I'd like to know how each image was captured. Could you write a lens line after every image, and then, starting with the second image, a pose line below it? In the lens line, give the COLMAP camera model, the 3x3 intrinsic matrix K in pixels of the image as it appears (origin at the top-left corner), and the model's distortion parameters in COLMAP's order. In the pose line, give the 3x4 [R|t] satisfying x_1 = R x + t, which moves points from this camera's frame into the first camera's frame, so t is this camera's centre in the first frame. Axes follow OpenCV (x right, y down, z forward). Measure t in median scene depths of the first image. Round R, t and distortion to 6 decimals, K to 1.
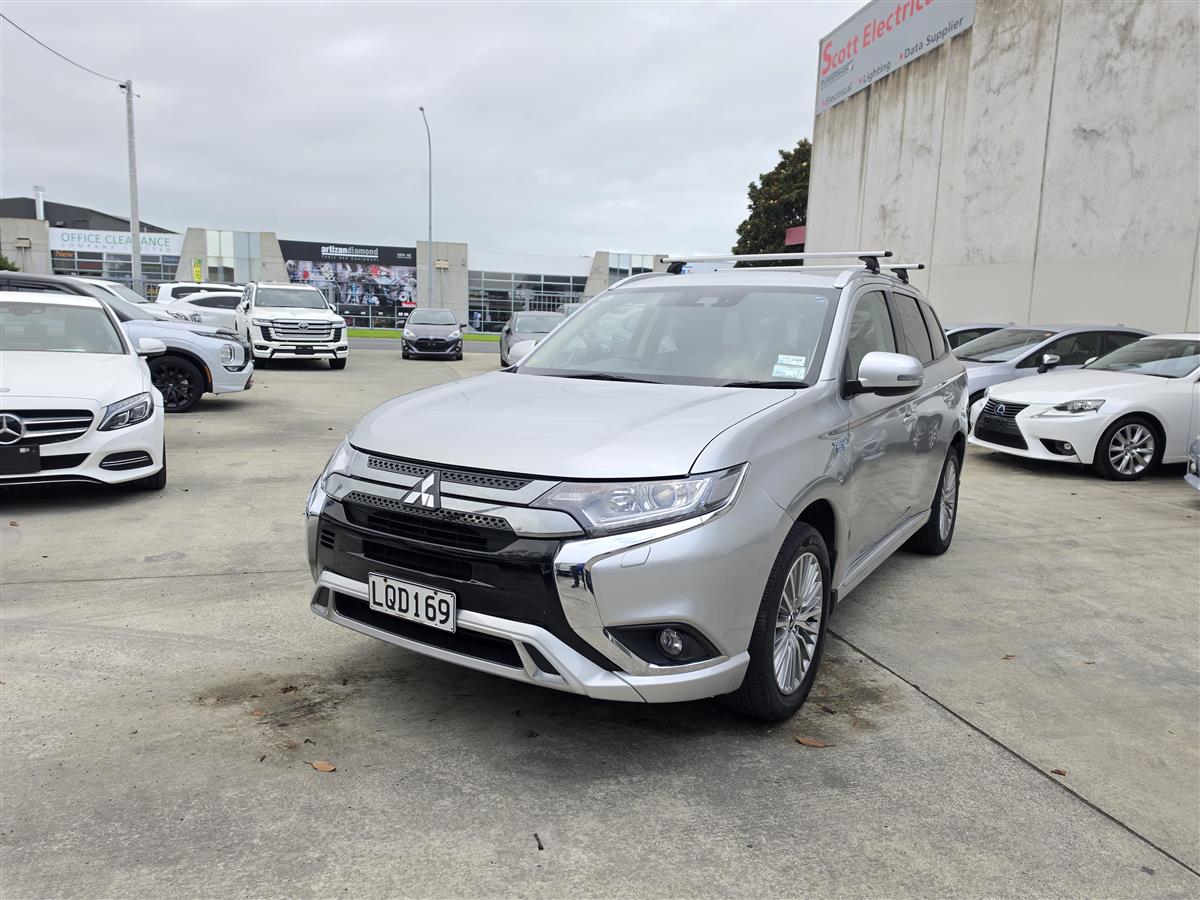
lens RADIAL K [[910.7, 0, 600.0], [0, 910.7, 450.0], [0, 0, 1]] dist [-0.004290, -0.006966]
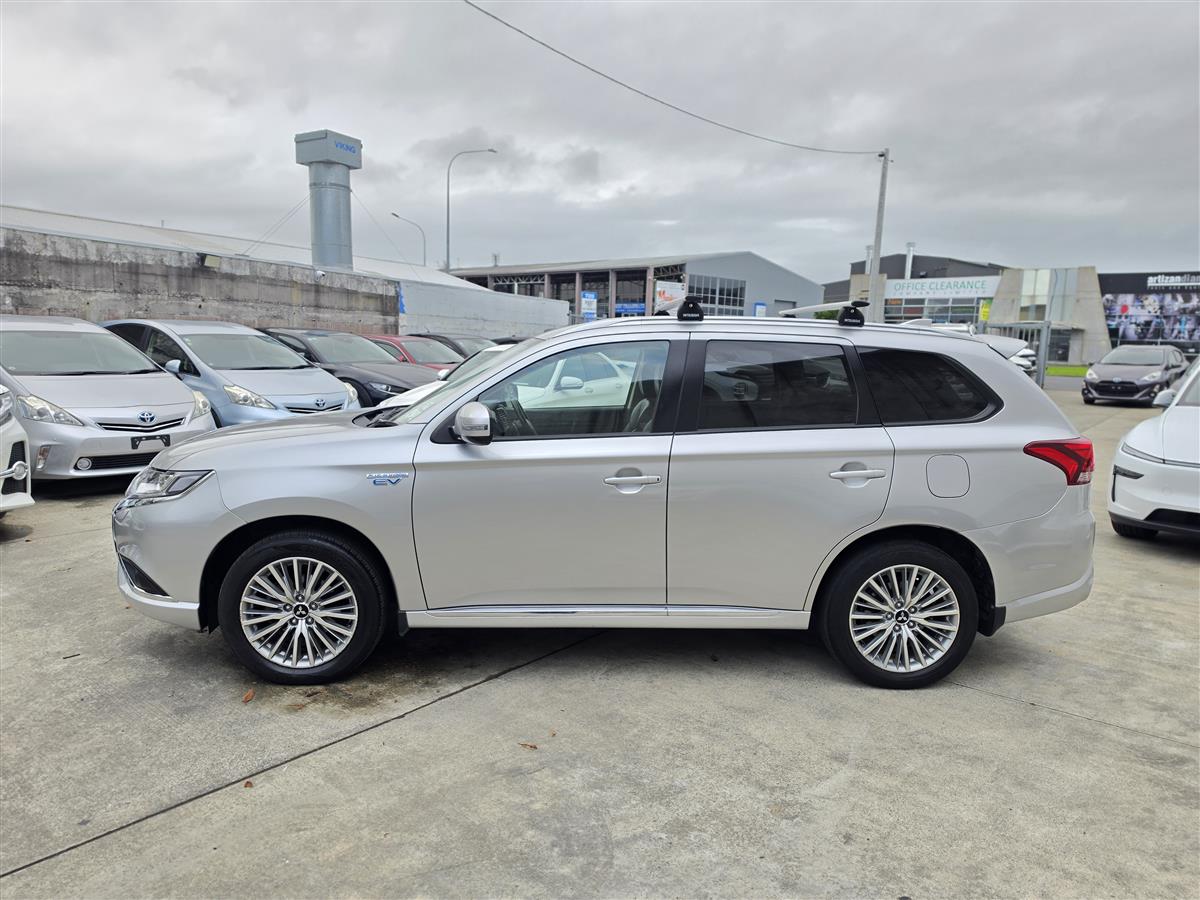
lens RADIAL K [[910.7, 0, 600.0], [0, 910.7, 450.0], [0, 0, 1]] dist [-0.004290, -0.006966]
pose [[0.510060, 0.084239, -0.856004, 0.208107], [-0.117537, 0.992683, 0.027654, -0.016183], [0.852070, 0.086507, 0.516230, 0.096857]]
